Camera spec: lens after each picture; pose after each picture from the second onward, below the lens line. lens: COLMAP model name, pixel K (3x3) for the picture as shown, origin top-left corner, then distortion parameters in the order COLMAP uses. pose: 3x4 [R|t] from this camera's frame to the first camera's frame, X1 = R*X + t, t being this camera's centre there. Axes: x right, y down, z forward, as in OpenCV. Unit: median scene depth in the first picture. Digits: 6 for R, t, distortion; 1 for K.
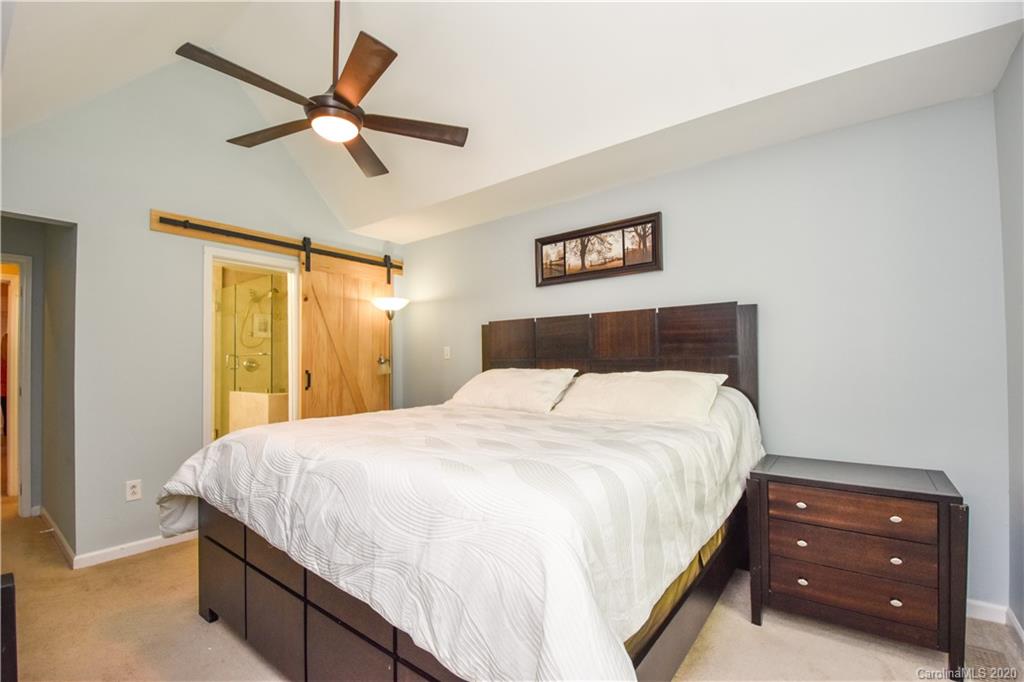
lens RADIAL K [[453.5, 0, 517.5], [0, 453.5, 357.9], [0, 0, 1]] dist [-0.000617, -0.010580]
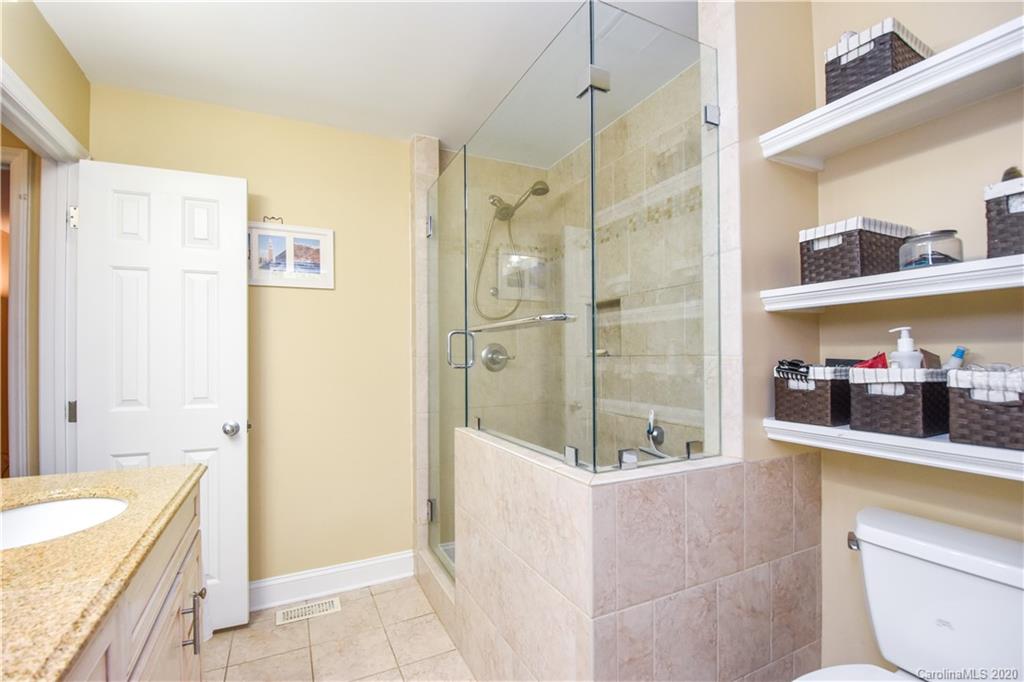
lens RADIAL K [[453.5, 0, 514.2], [0, 453.5, 348.3], [0, 0, 1]] dist [-0.000617, -0.010580]
pose [[0.904575, -0.006099, -0.426271, -0.651147], [0.005140, 0.999981, -0.003398, 0.014111], [0.426284, 0.000883, 0.904589, 1.028726]]
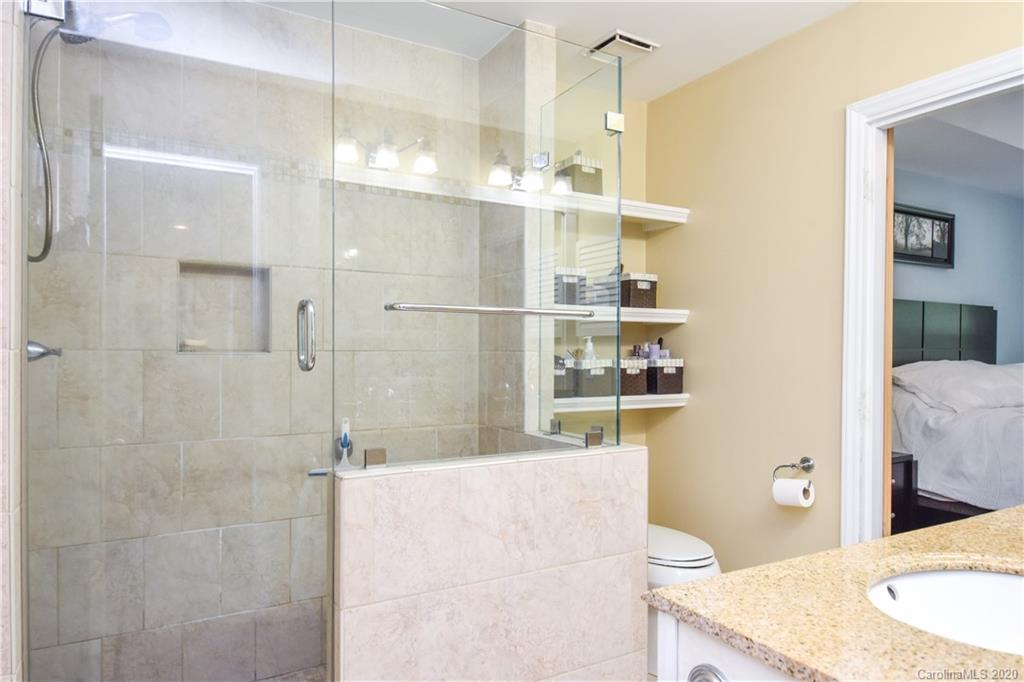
lens RADIAL K [[611.6, 0, 520.7], [0, 611.6, 344.4], [0, 0, 1]] dist [-0.001115, -0.000667]
pose [[0.384584, 0.021392, 0.922842, -1.236704], [-0.014822, 0.999746, -0.016998, 0.023328], [-0.922971, -0.007142, 0.384803, 1.208170]]
